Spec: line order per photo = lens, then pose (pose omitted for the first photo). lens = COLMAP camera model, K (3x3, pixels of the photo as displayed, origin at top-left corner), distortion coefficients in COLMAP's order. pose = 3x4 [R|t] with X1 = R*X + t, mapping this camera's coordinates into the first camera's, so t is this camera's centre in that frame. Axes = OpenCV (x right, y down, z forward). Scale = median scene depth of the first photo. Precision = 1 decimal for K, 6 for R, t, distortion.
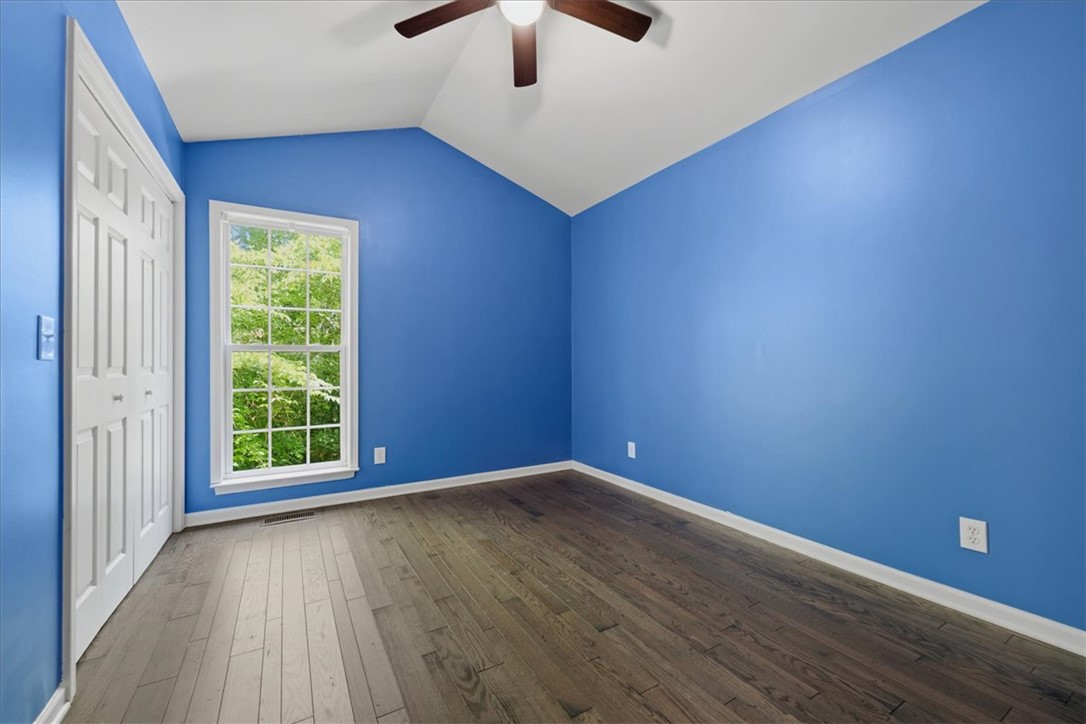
lens RADIAL K [[438.4, 0, 541.9], [0, 438.4, 360.8], [0, 0, 1]] dist [0.001131, -0.000340]
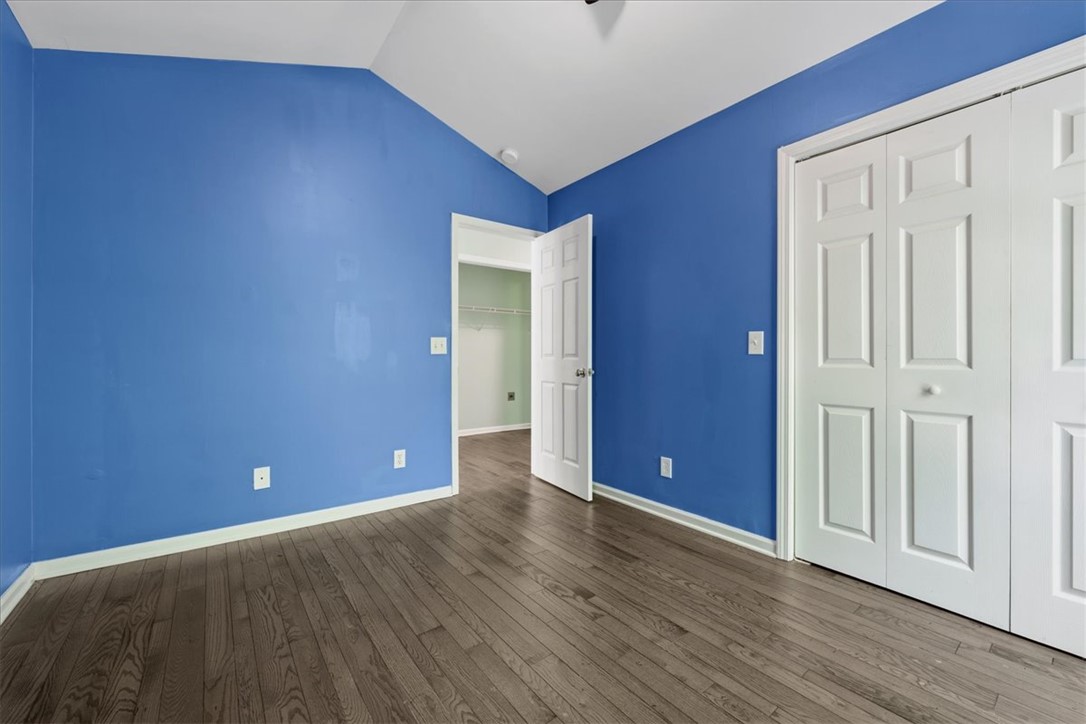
lens RADIAL K [[438.4, 0, 541.3], [0, 438.4, 357.2], [0, 0, 1]] dist [0.001131, -0.000340]
pose [[-0.992776, 0.007118, -0.119773, 0.018068], [0.007367, 0.999972, -0.001630, 0.007082], [0.119758, -0.002501, -0.992800, 1.871430]]
